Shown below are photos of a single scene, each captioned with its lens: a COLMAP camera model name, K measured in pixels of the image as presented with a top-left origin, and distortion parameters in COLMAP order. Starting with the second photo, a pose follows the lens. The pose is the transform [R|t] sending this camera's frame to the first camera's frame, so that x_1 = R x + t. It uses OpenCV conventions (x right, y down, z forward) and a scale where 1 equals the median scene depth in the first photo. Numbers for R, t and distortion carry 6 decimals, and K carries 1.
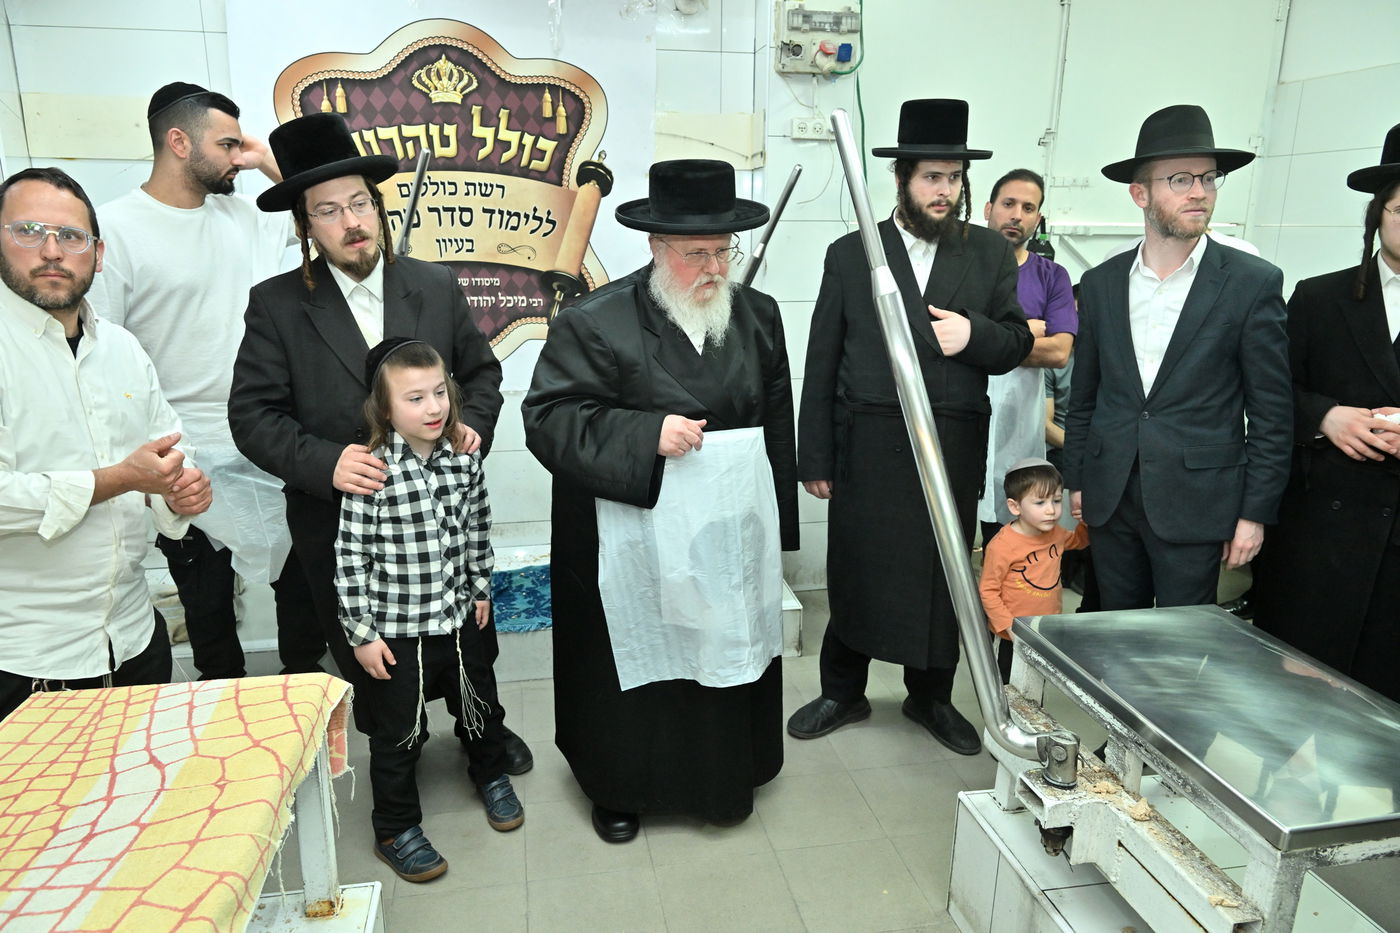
lens RADIAL K [[908.0, 0, 693.6], [0, 908.0, 472.5], [0, 0, 1]] dist [-0.016912, -0.006743]
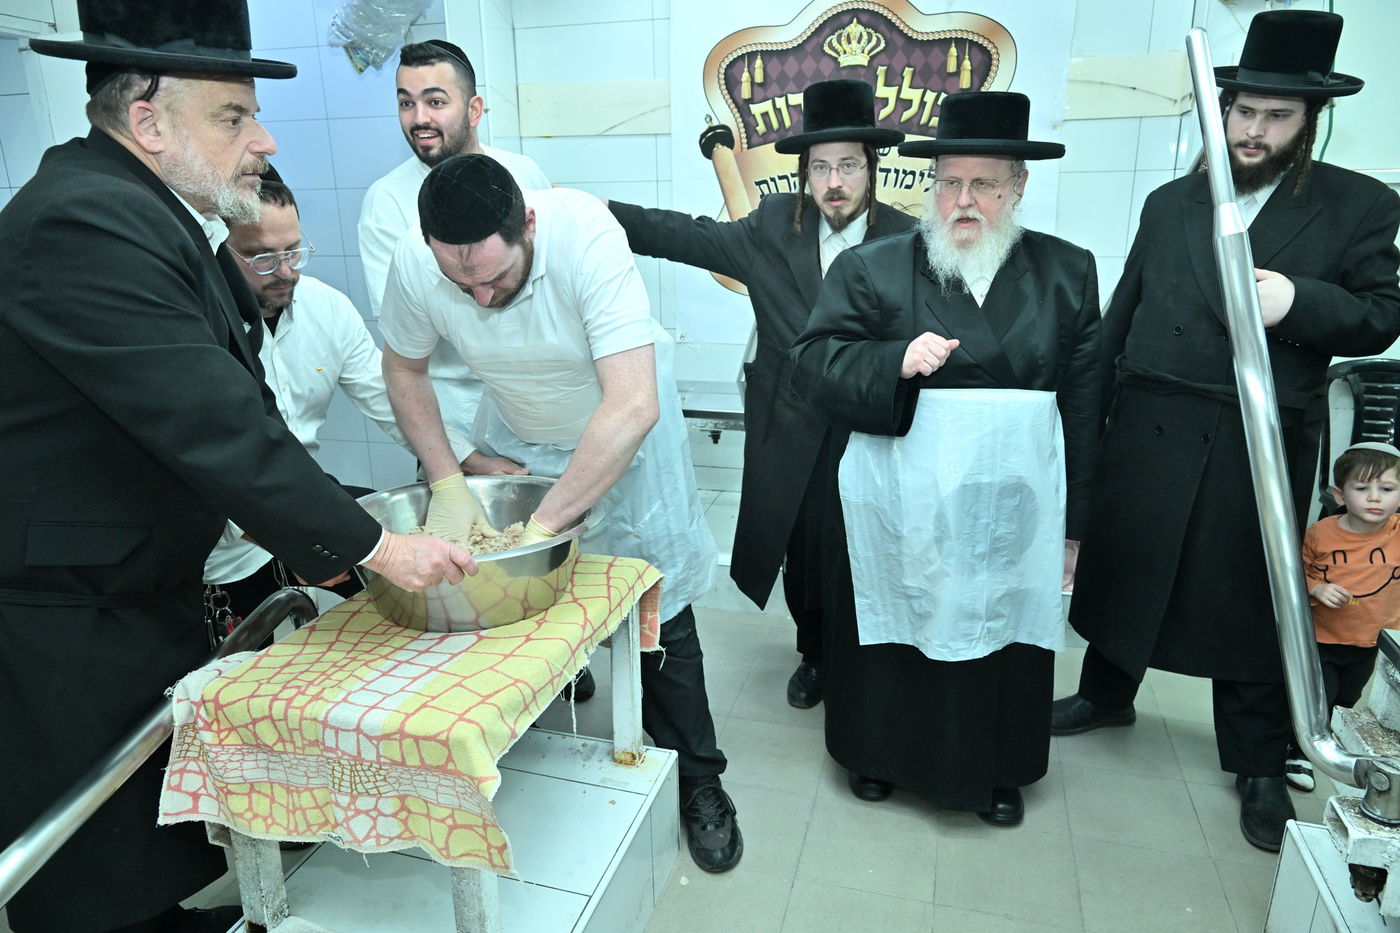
lens RADIAL K [[908.0, 0, 694.9], [0, 908.0, 477.7], [0, 0, 1]] dist [-0.016912, -0.006743]
pose [[0.890982, 0.111790, -0.440062, 0.115779], [-0.095710, 0.993680, 0.058646, 0.027295], [0.443837, -0.010134, 0.896050, -0.023268]]
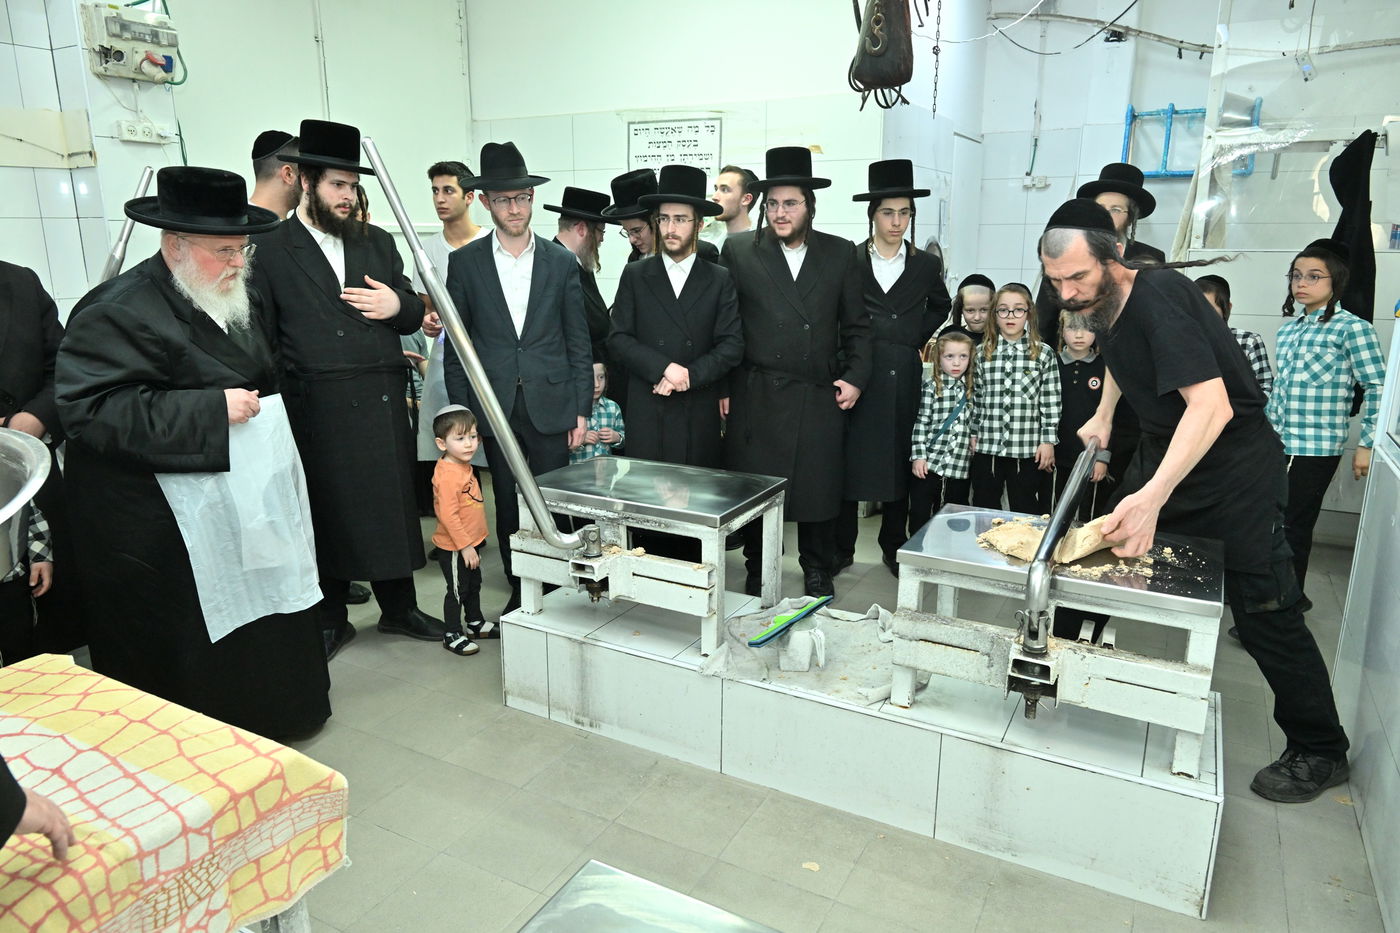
lens RADIAL K [[908.0, 0, 699.5], [0, 908.0, 457.4], [0, 0, 1]] dist [-0.016912, -0.006743]
pose [[0.642755, -0.189995, 0.742137, -0.452618], [0.198463, 0.976981, 0.078232, 0.047299], [-0.739918, 0.097002, 0.665667, -0.188469]]
